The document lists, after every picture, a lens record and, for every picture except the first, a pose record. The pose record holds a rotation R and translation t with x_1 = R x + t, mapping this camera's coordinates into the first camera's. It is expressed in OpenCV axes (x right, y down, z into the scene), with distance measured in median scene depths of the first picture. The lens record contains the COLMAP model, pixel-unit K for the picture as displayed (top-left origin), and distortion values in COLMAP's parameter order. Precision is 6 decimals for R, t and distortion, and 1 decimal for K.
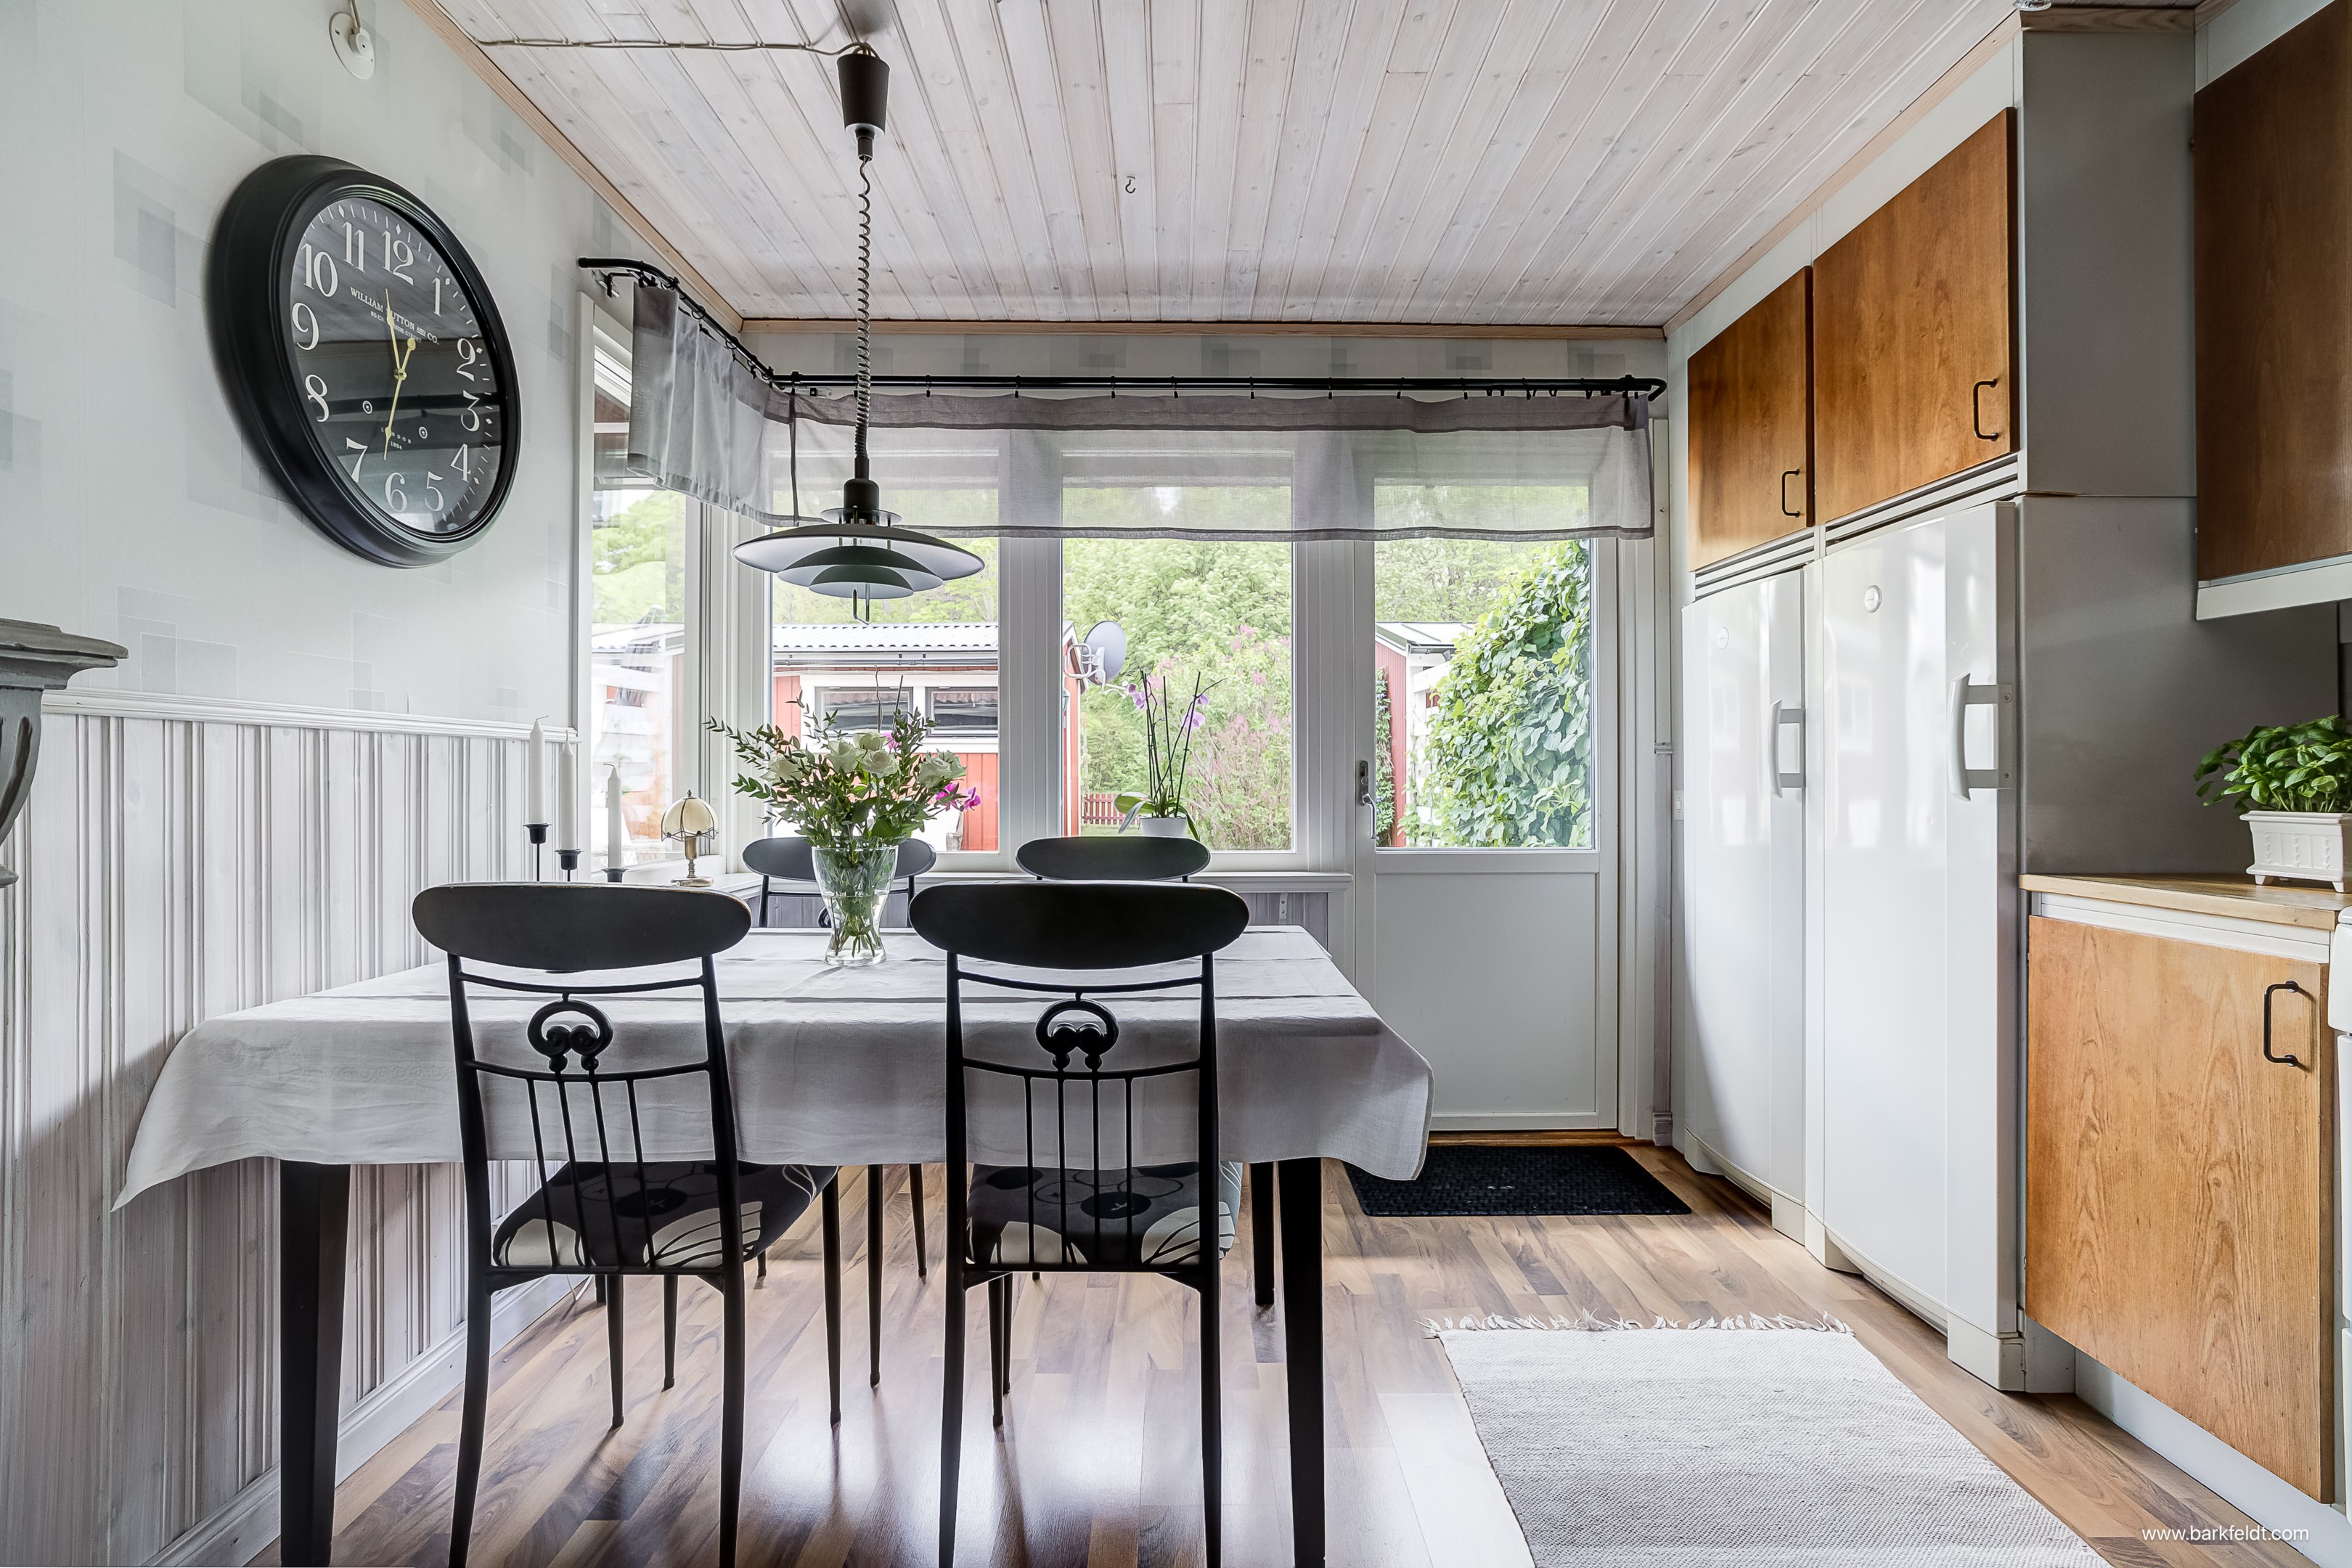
lens RADIAL K [[1142.4, 0, 1168.1], [0, 1142.4, 779.8], [0, 0, 1]] dist [-0.005160, 0.003478]
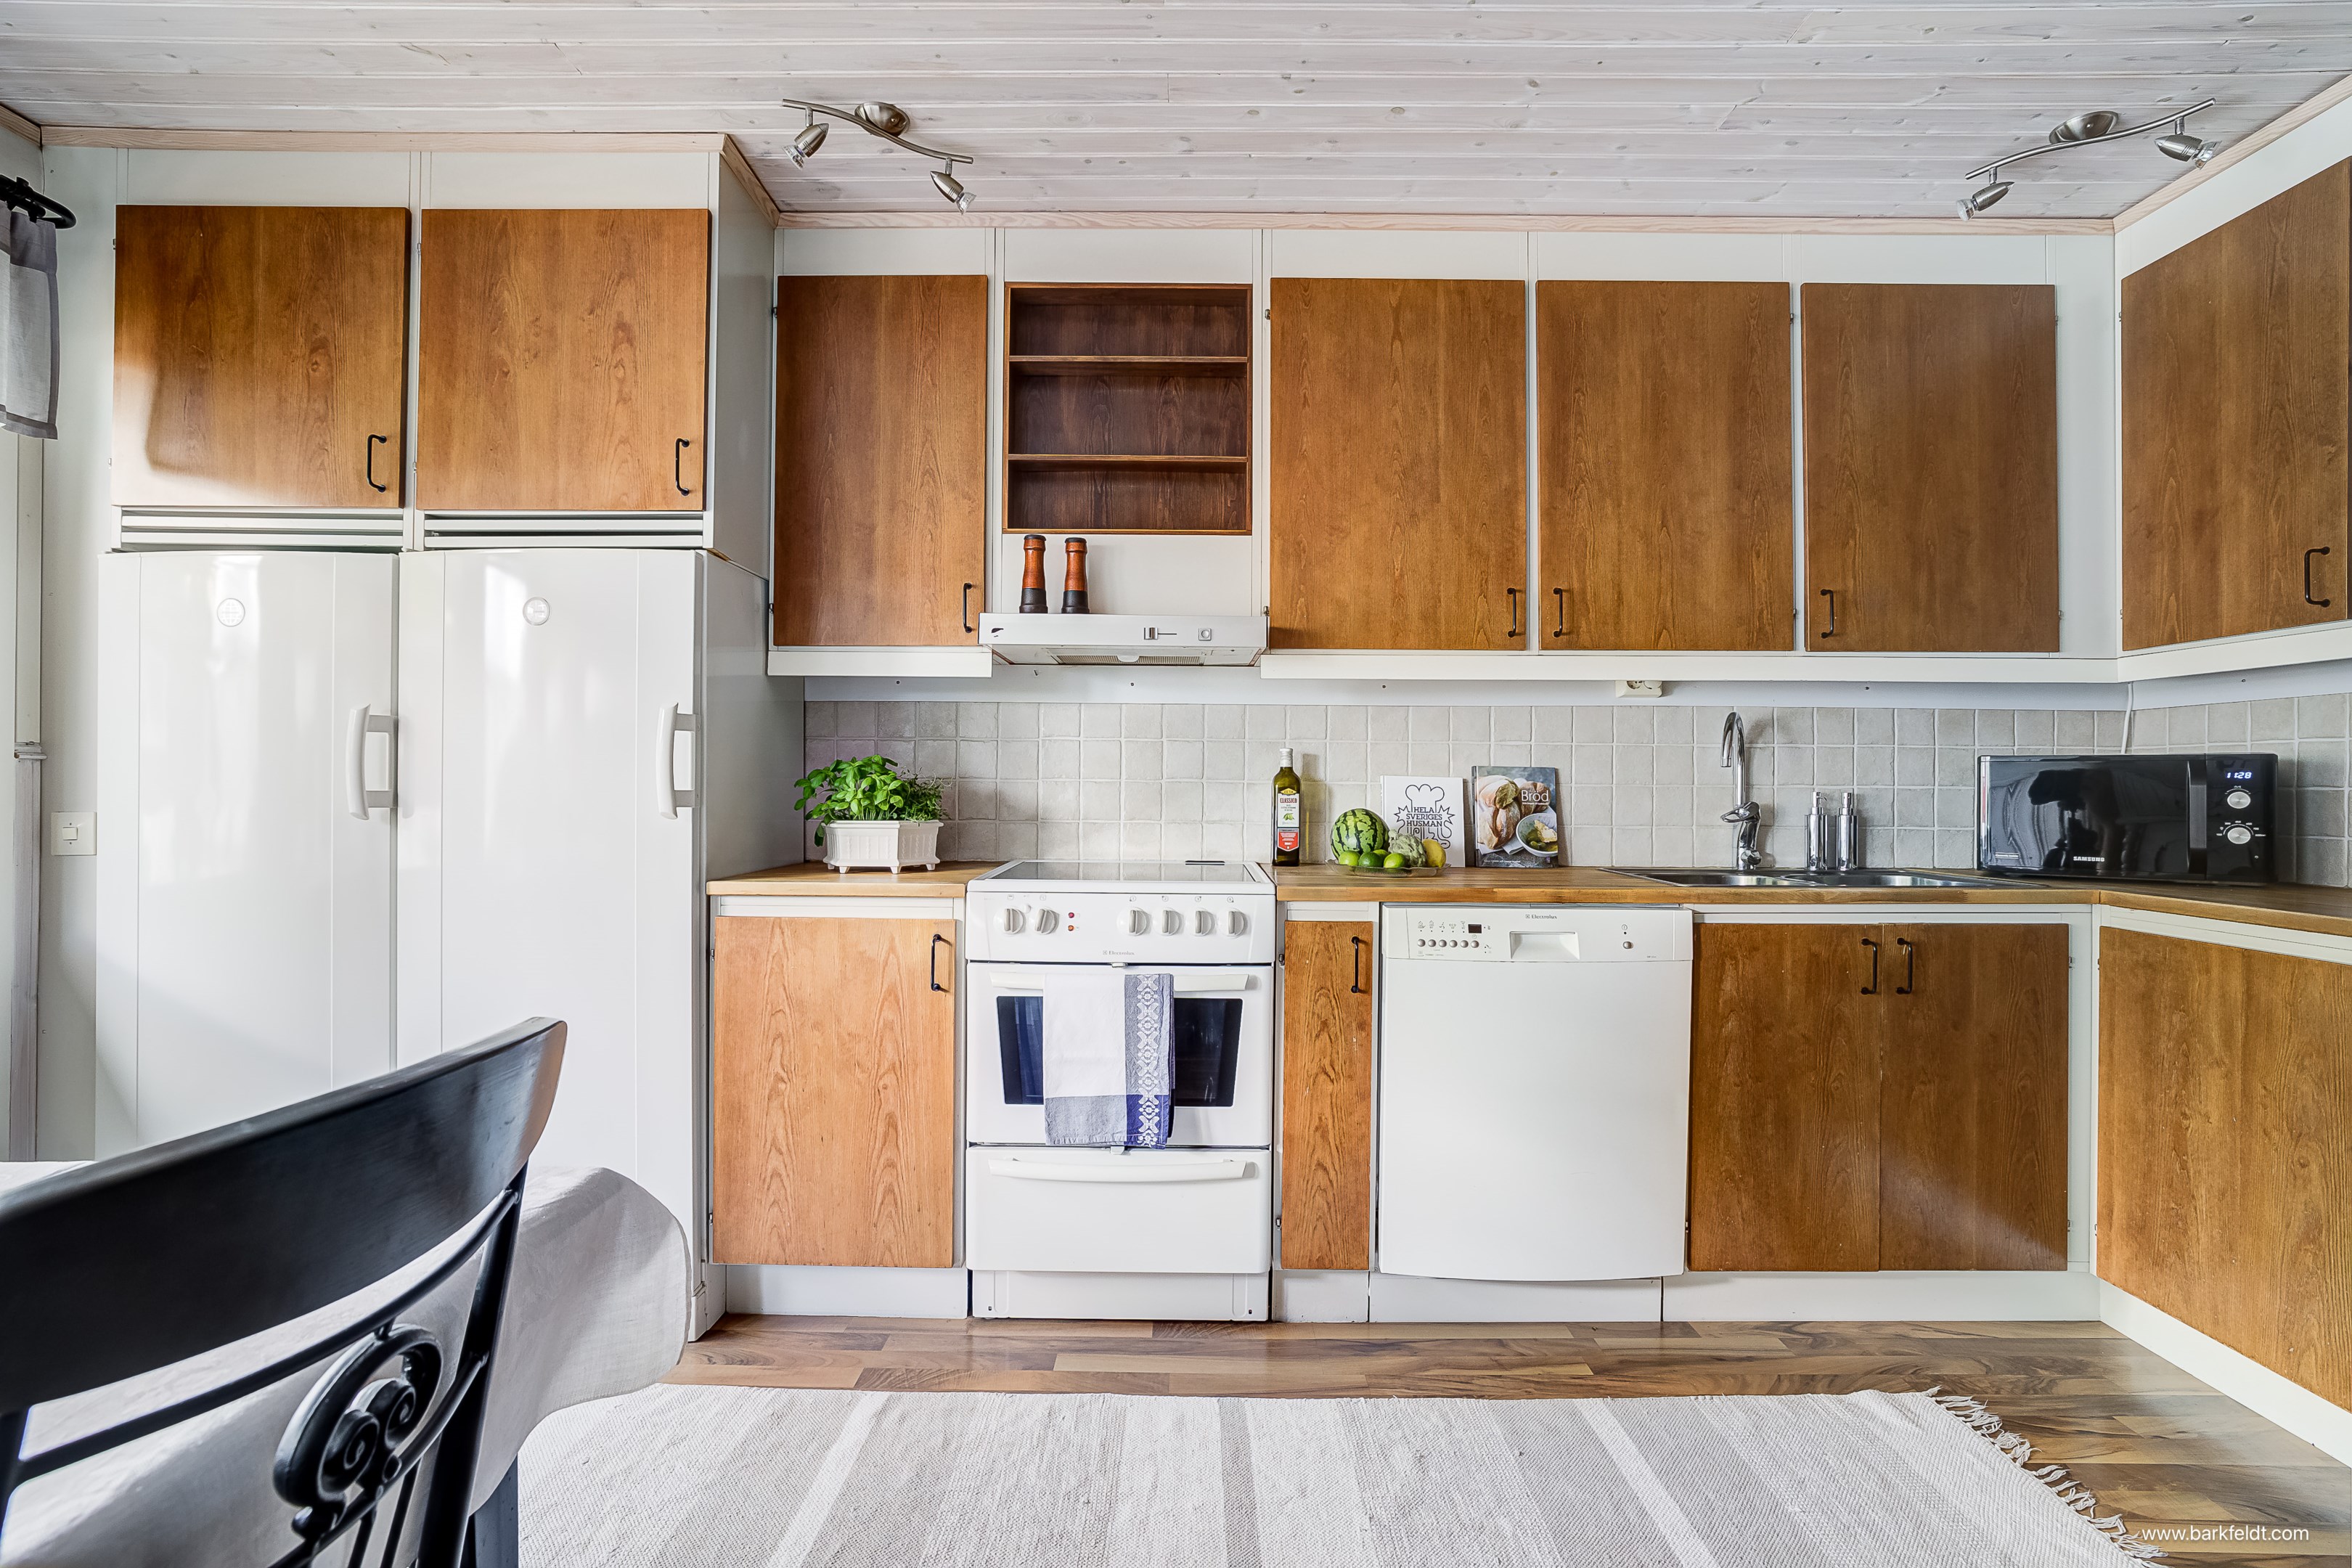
lens RADIAL K [[1142.4, 0, 1174.3], [0, 1142.4, 781.7], [0, 0, 1]] dist [-0.005160, 0.003478]
pose [[-0.003483, 0.000341, 0.999994, -0.430530], [-0.003740, 0.999993, -0.000354, -0.020576], [-0.999987, -0.003741, -0.003481, 0.574669]]
